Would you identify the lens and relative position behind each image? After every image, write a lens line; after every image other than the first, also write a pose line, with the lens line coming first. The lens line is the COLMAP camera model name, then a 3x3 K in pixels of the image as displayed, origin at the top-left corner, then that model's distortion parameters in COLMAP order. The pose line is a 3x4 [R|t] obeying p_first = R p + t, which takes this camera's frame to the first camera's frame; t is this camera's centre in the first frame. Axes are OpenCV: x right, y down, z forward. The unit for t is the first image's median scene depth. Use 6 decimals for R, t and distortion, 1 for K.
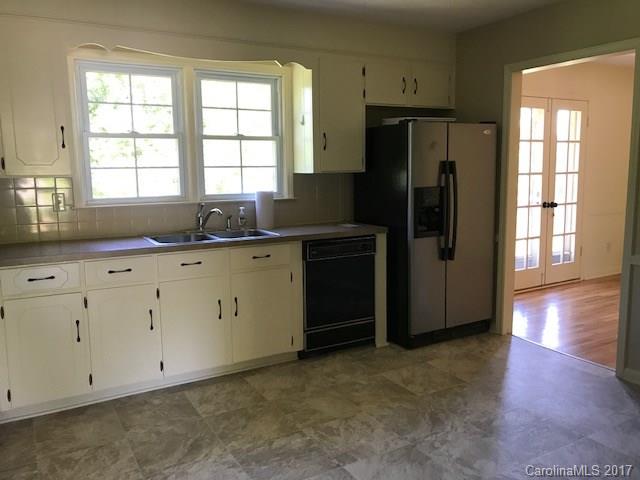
lens RADIAL K [[542.5, 0, 319.2], [0, 542.5, 239.9], [0, 0, 1]] dist [0.049465, 0.001477]
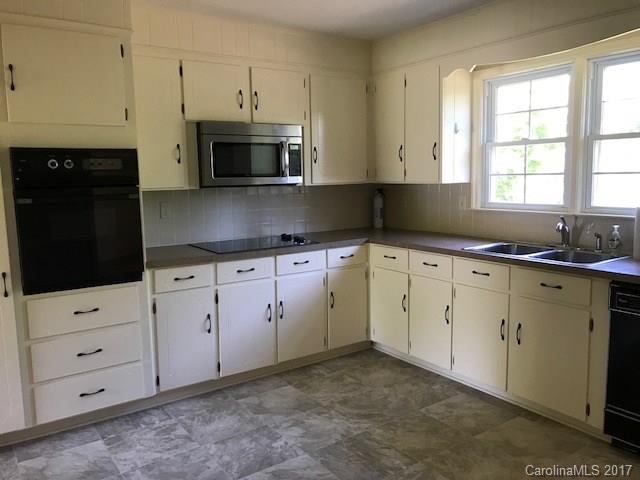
lens RADIAL K [[542.5, 0, 319.2], [0, 542.5, 239.9], [0, 0, 1]] dist [0.049465, 0.001477]
pose [[0.081340, 0.136322, -0.987320, 0.755120], [-0.116043, 0.985160, 0.126464, -0.113859], [0.989908, 0.104285, 0.095952, 0.640028]]
